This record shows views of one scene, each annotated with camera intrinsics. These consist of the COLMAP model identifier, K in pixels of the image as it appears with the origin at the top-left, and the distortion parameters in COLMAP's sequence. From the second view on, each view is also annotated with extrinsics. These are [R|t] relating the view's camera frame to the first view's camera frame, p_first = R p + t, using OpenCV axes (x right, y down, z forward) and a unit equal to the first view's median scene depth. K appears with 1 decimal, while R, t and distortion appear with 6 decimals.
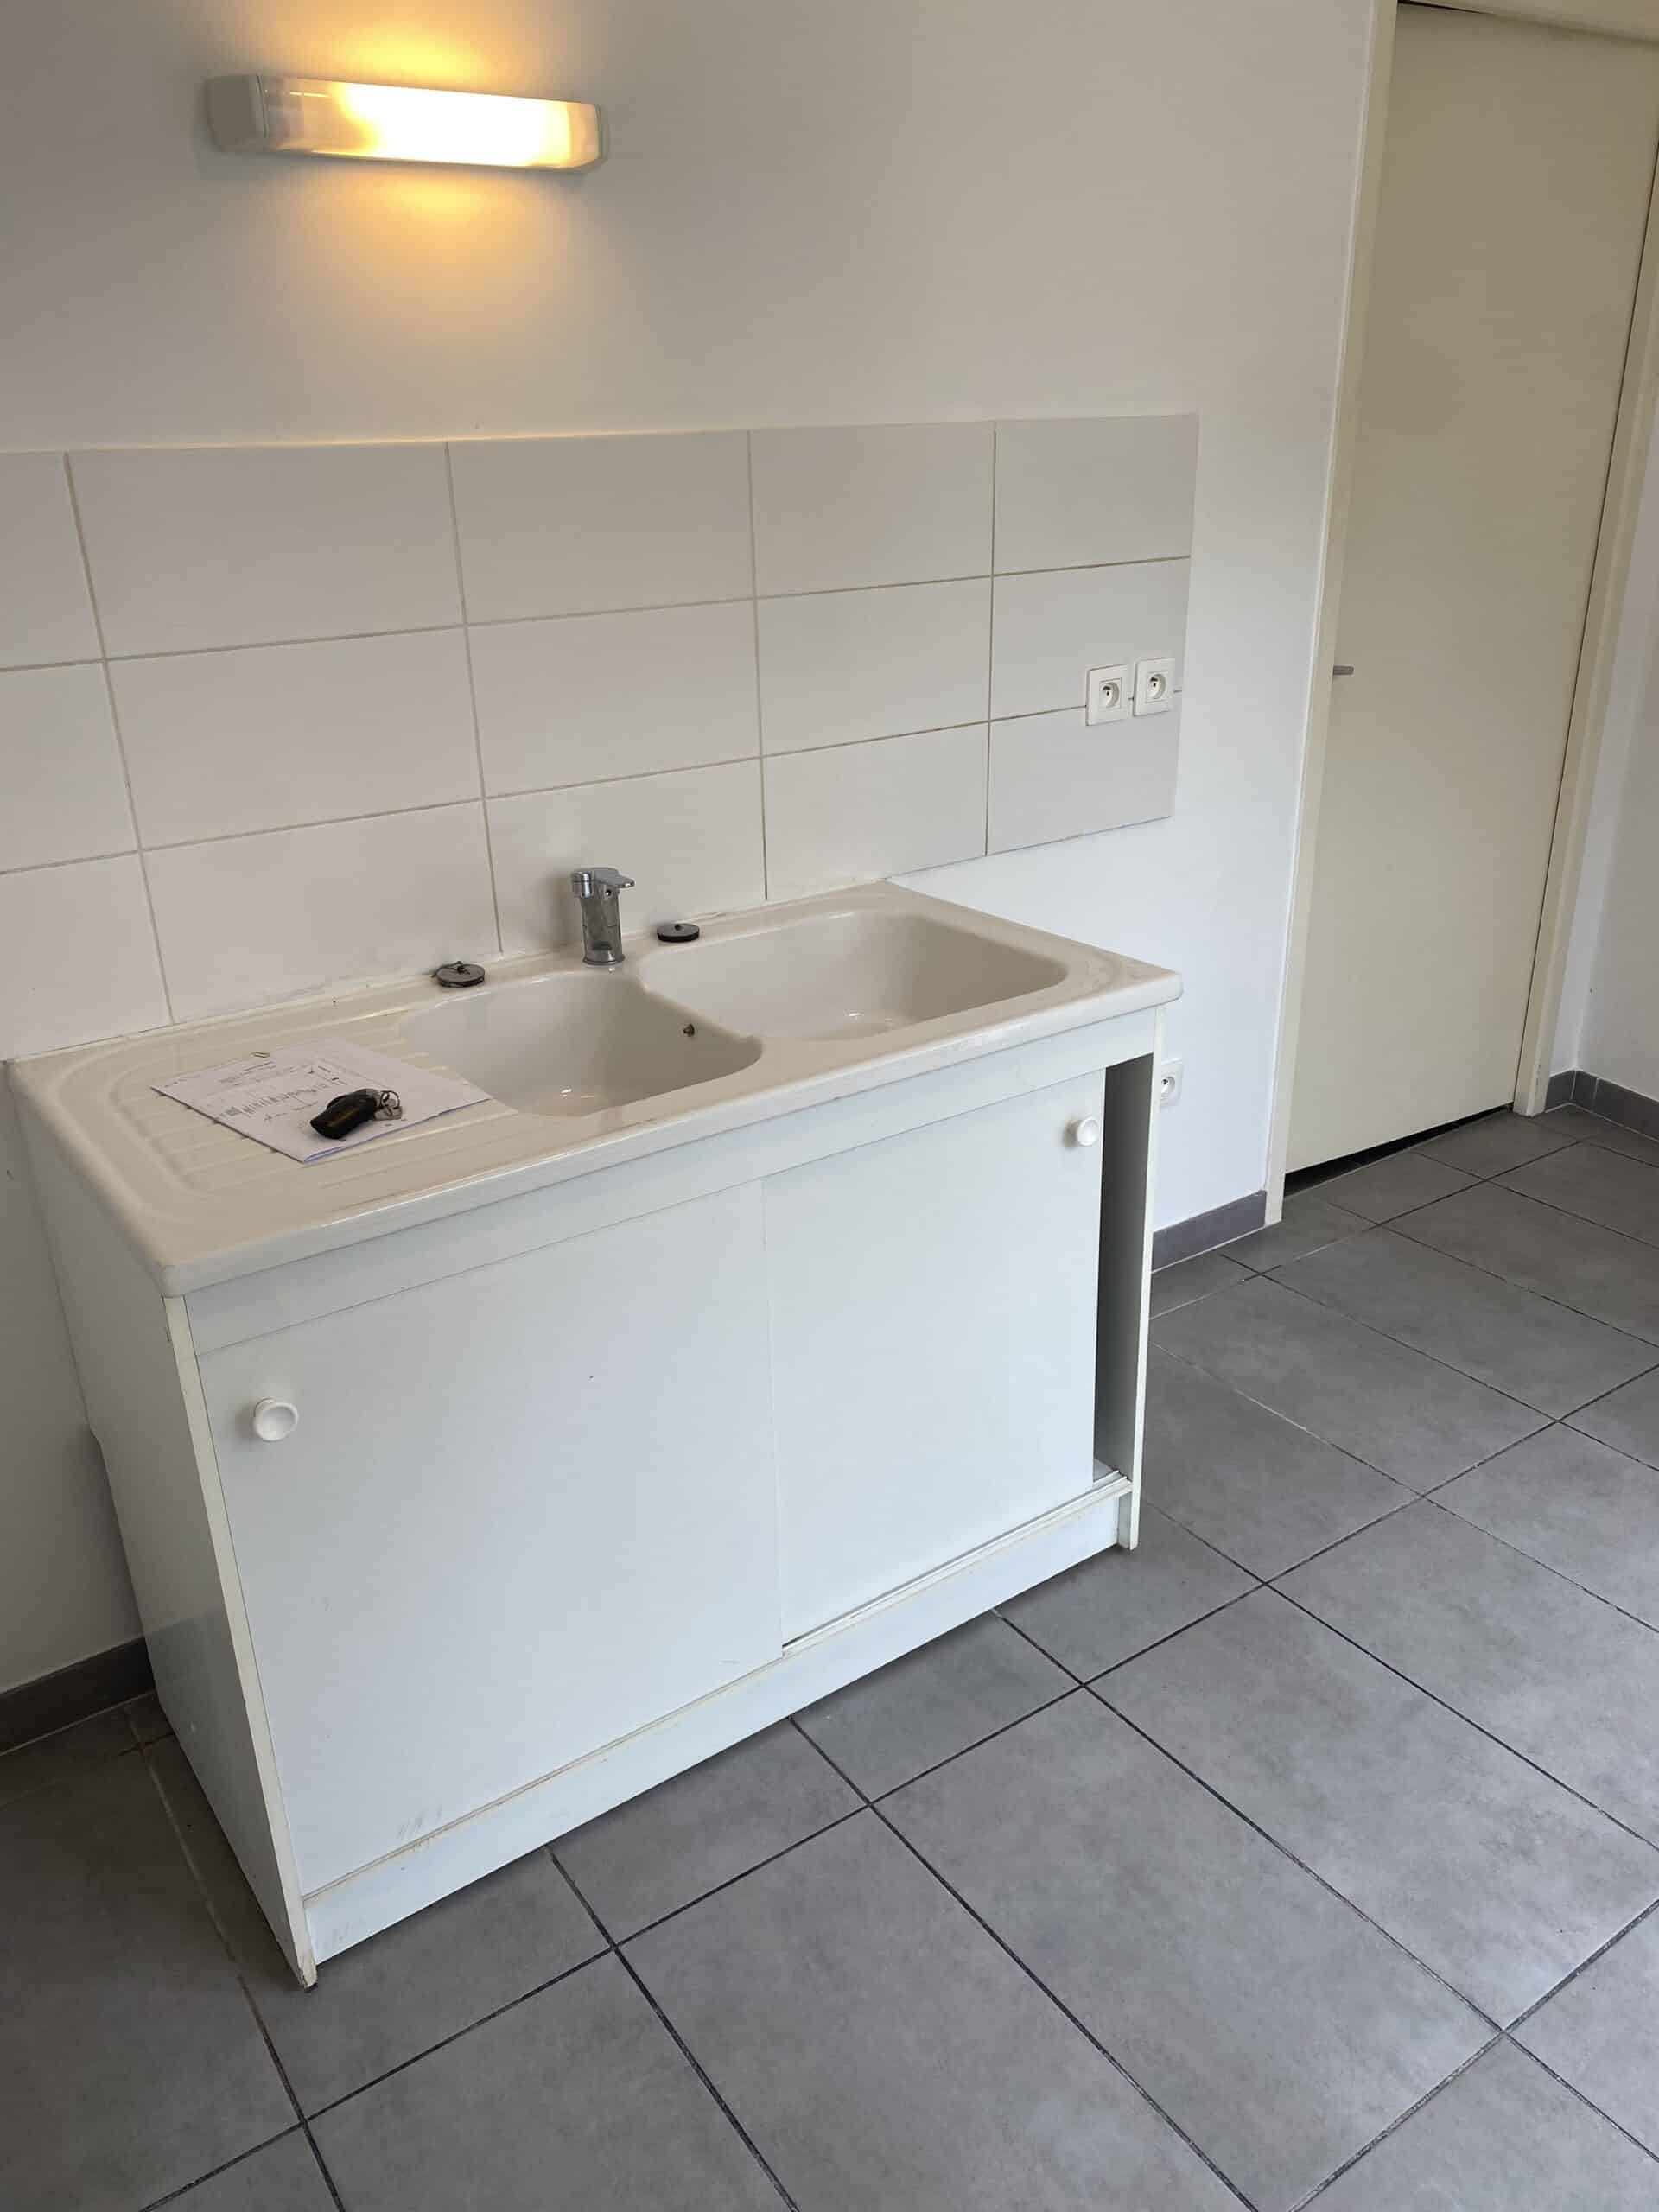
lens RADIAL K [[1673.8, 0, 844.0], [0, 1673.8, 1098.3], [0, 0, 1]] dist [0.011889, -0.011036]
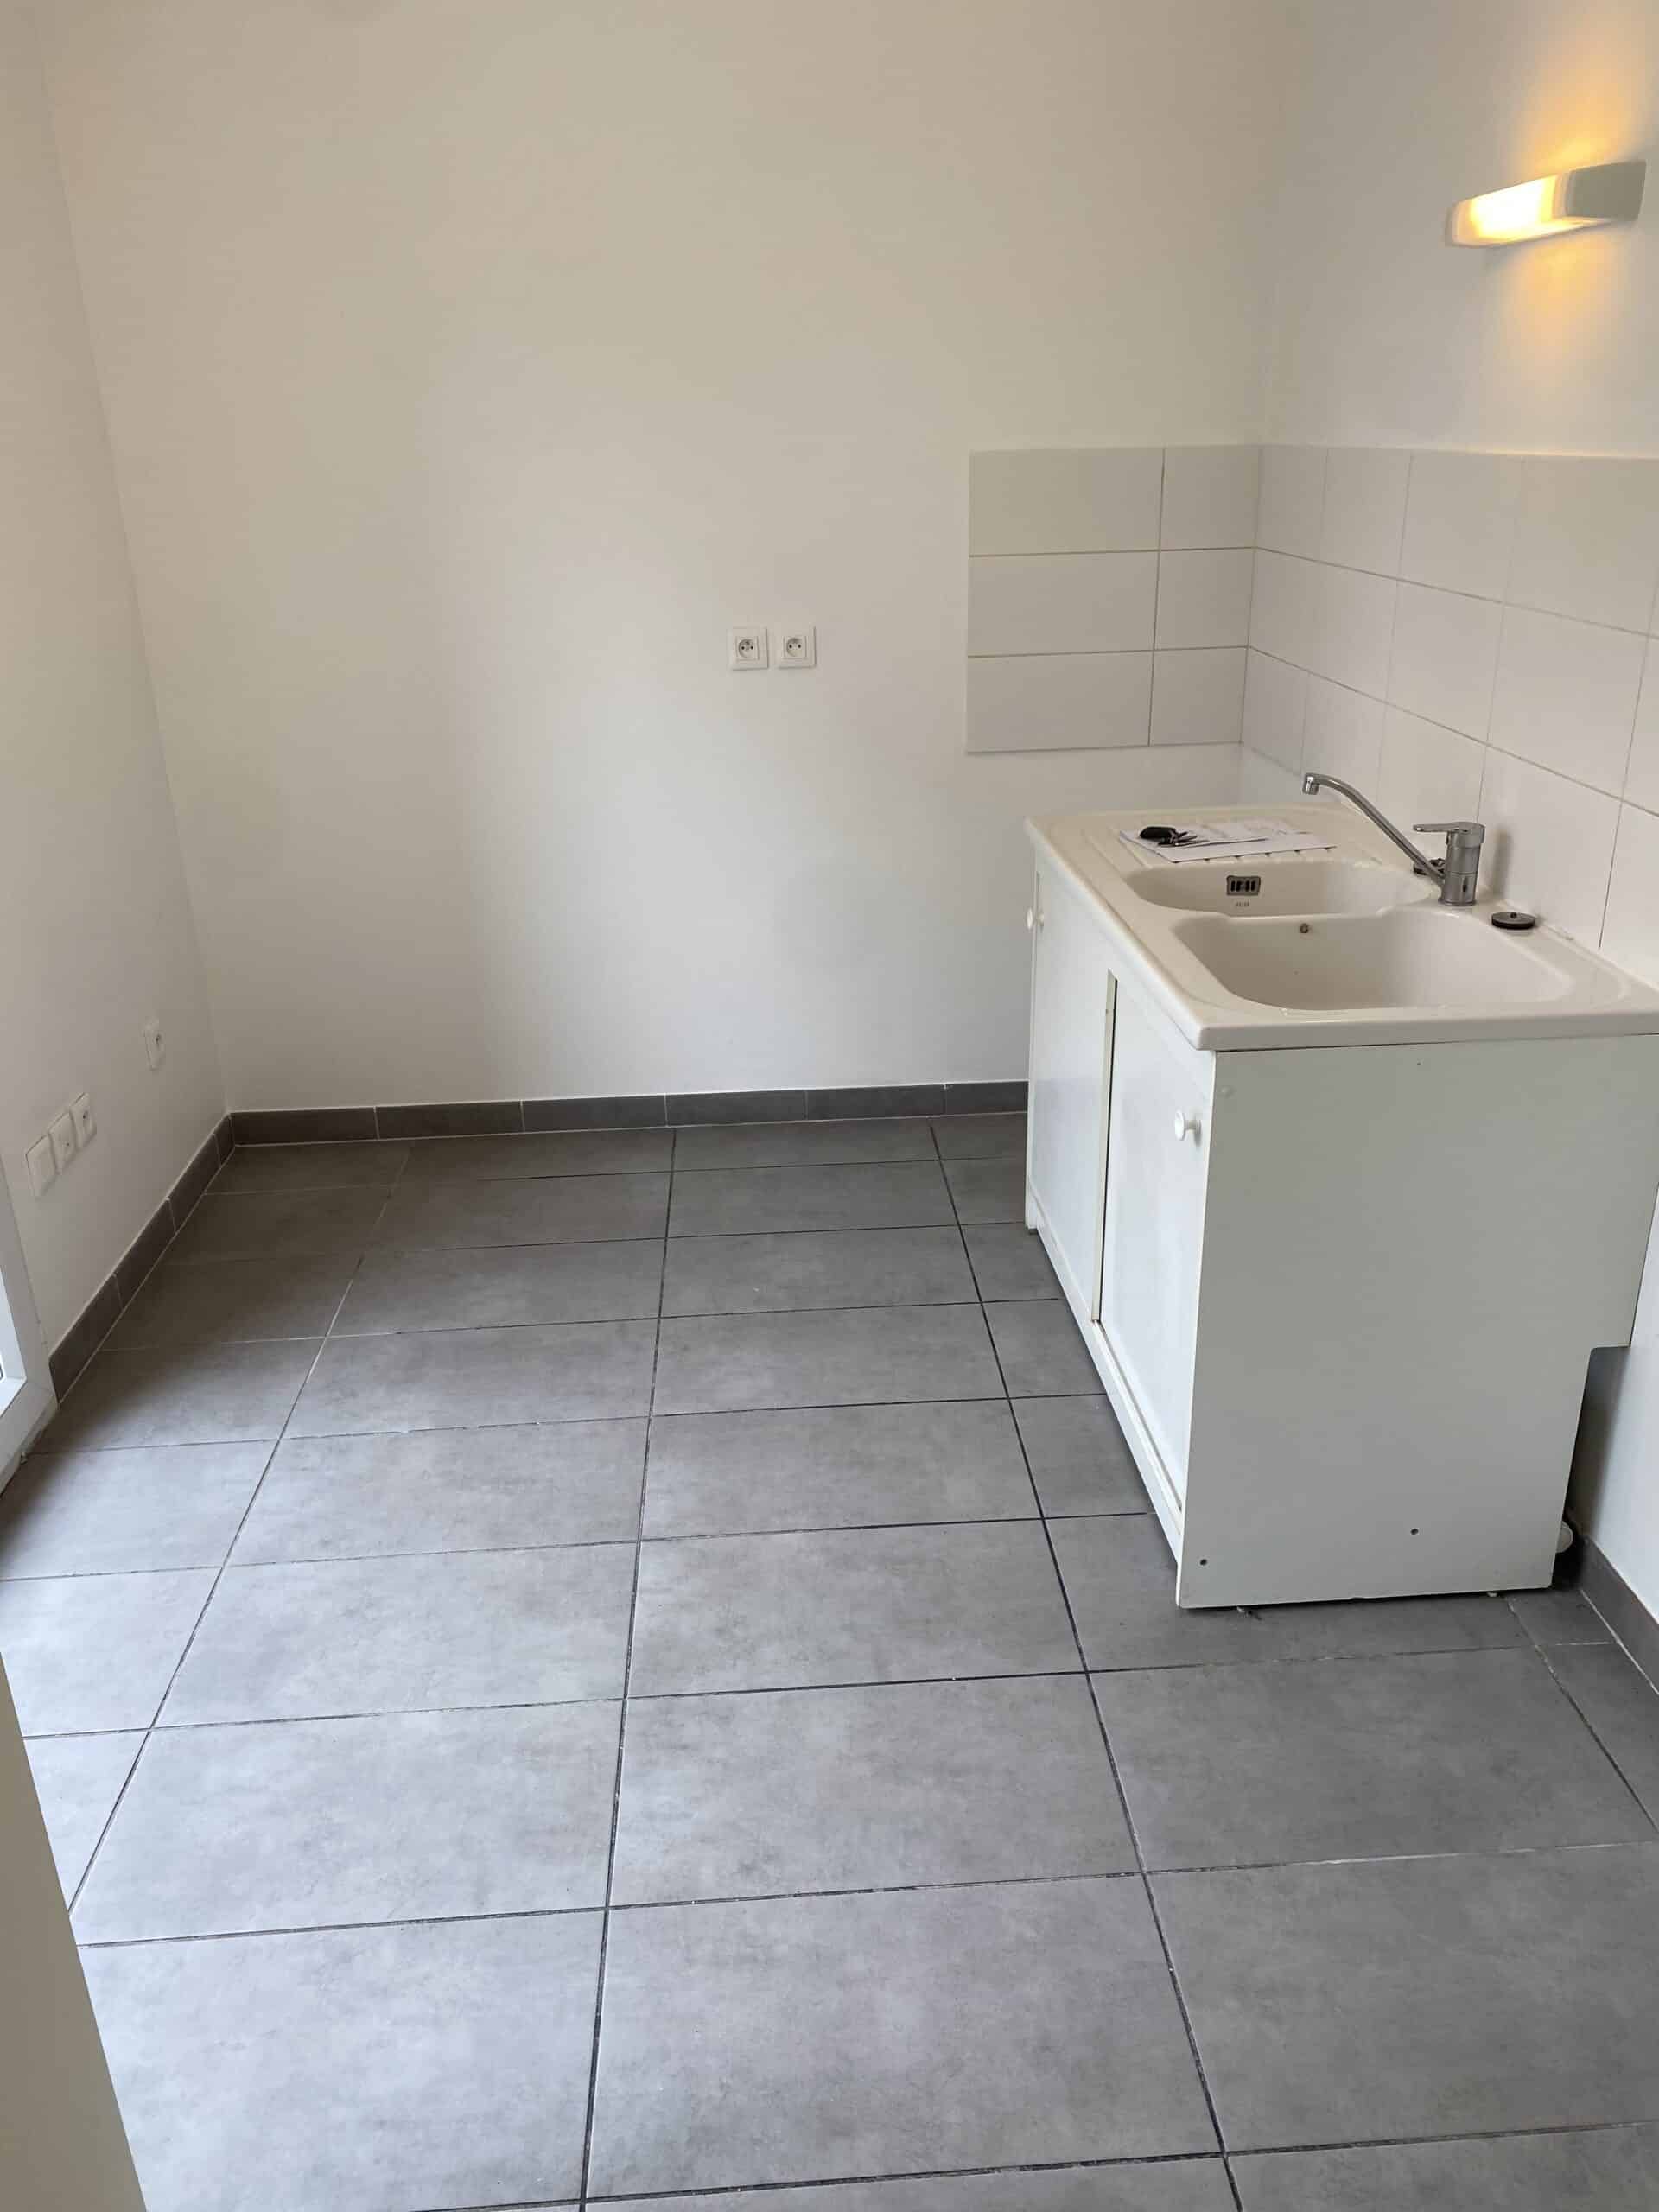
lens RADIAL K [[1673.8, 0, 844.6], [0, 1673.8, 1107.9], [0, 0, 1]] dist [0.011889, -0.011036]
pose [[-0.520980, 0.350192, -0.778425, 1.185436], [-0.296820, 0.780724, 0.549880, -0.558879], [0.800298, 0.517529, -0.302798, 1.248366]]
